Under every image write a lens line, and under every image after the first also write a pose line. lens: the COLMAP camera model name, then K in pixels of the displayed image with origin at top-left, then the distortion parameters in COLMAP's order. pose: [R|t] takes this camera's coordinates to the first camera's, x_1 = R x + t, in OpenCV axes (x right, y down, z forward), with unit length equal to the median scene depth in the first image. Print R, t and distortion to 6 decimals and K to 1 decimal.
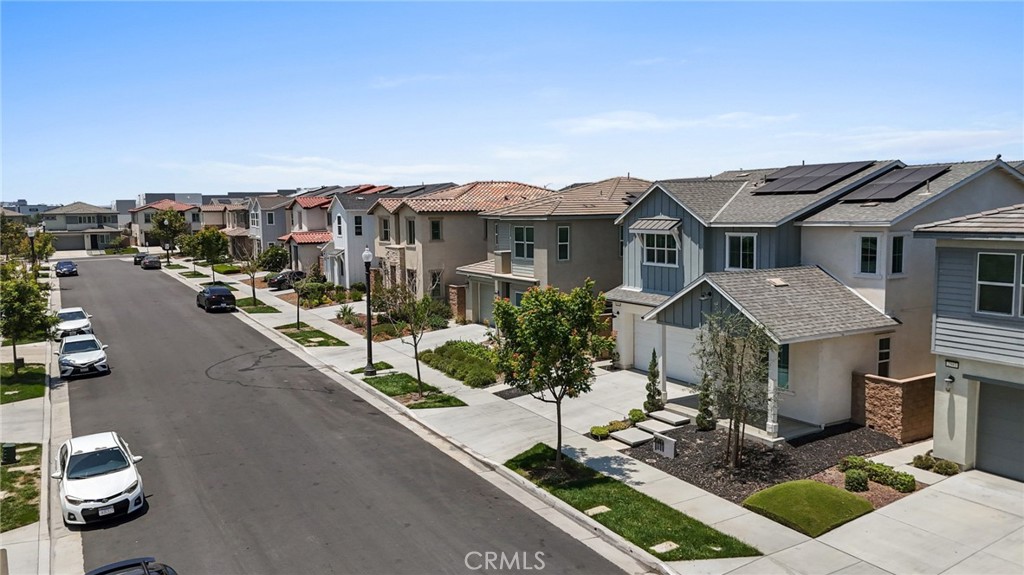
lens RADIAL K [[731.5, 0, 512.0], [0, 731.5, 287.5], [0, 0, 1]] dist [-0.000963, -0.002802]
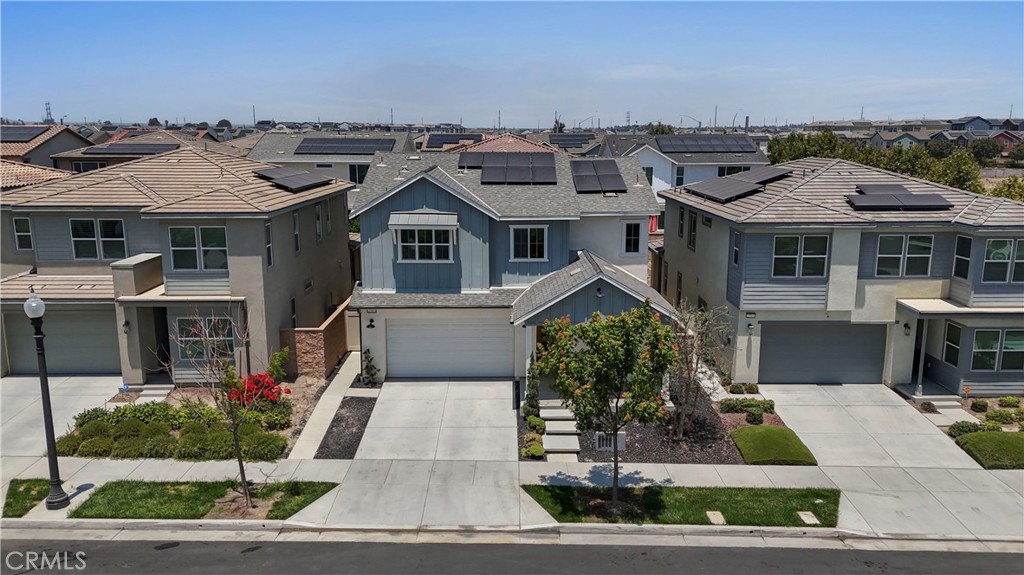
lens RADIAL K [[733.7, 0, 510.4], [0, 733.7, 262.8], [0, 0, 1]] dist [0.032435, -0.000950]
pose [[0.520405, -0.122881, 0.845032, -0.630605], [0.084833, 0.992136, 0.092028, -0.126229], [-0.849695, 0.023795, 0.526737, 0.492828]]
